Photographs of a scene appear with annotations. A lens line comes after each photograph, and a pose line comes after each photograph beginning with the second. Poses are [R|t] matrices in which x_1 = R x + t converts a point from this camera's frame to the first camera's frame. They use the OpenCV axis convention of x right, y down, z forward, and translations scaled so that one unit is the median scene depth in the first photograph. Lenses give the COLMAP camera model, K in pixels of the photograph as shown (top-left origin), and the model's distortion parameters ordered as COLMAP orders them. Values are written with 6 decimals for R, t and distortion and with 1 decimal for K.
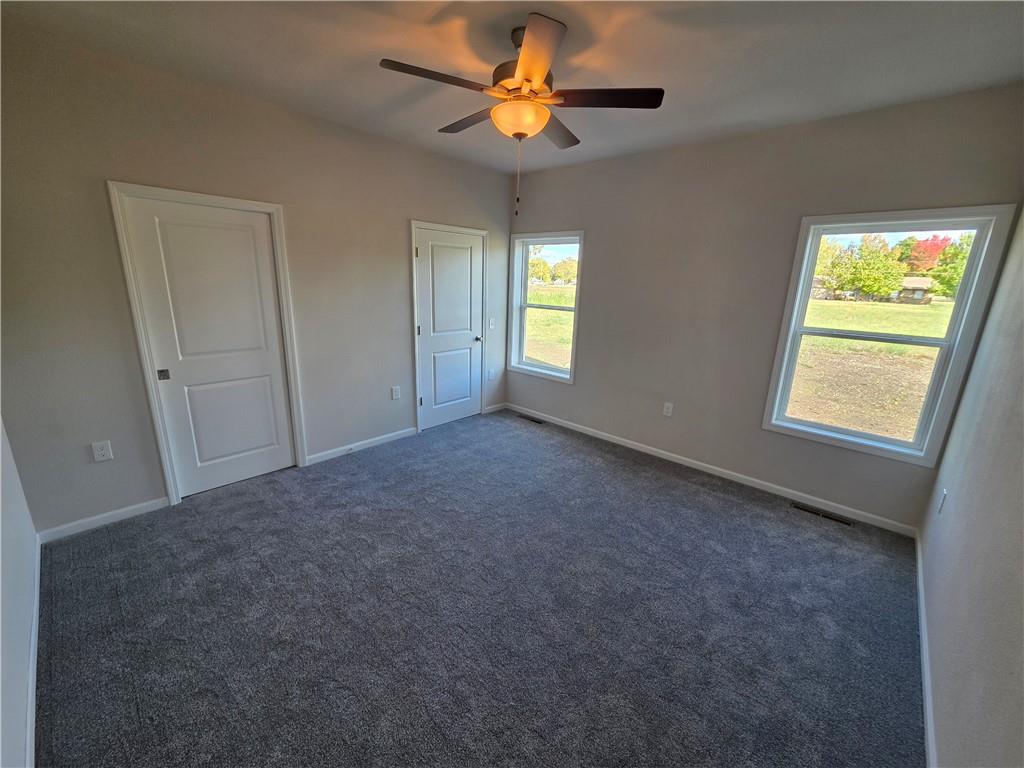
lens RADIAL K [[409.7, 0, 515.3], [0, 409.7, 379.5], [0, 0, 1]] dist [0.001717, 0.000107]
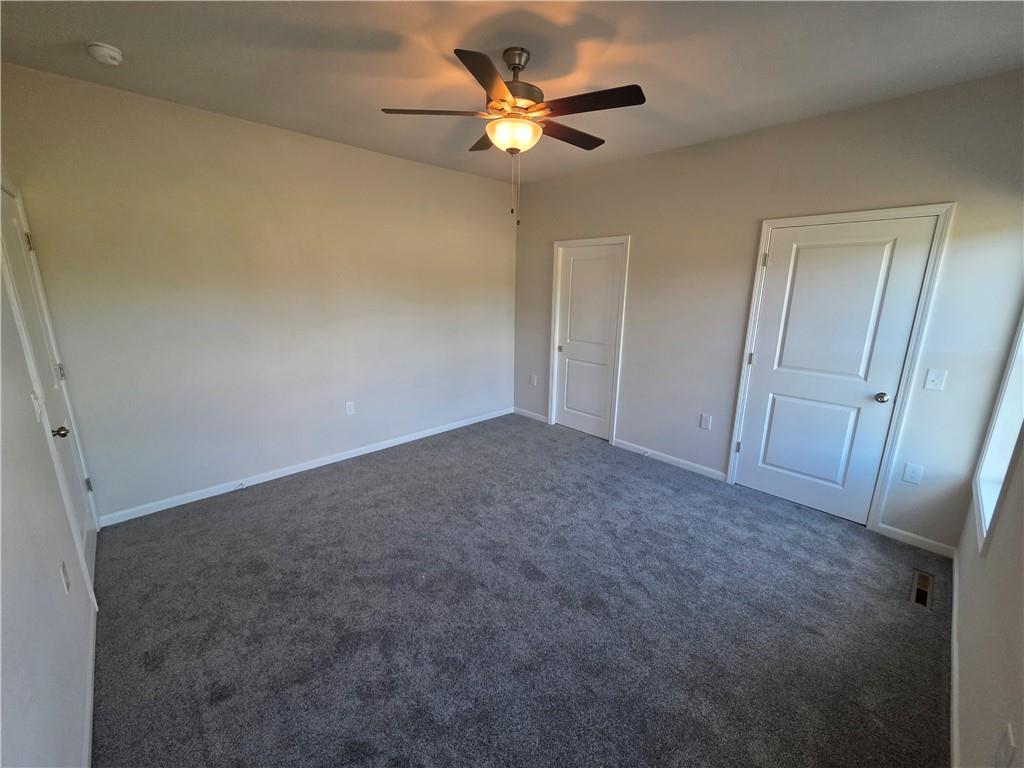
lens RADIAL K [[409.7, 0, 506.3], [0, 409.7, 383.9], [0, 0, 1]] dist [0.001717, 0.000107]
pose [[-0.068807, 0.209881, -0.975303, 0.614729], [-0.248208, 0.943277, 0.220500, -0.140402], [0.966260, 0.257250, -0.012810, 0.604233]]
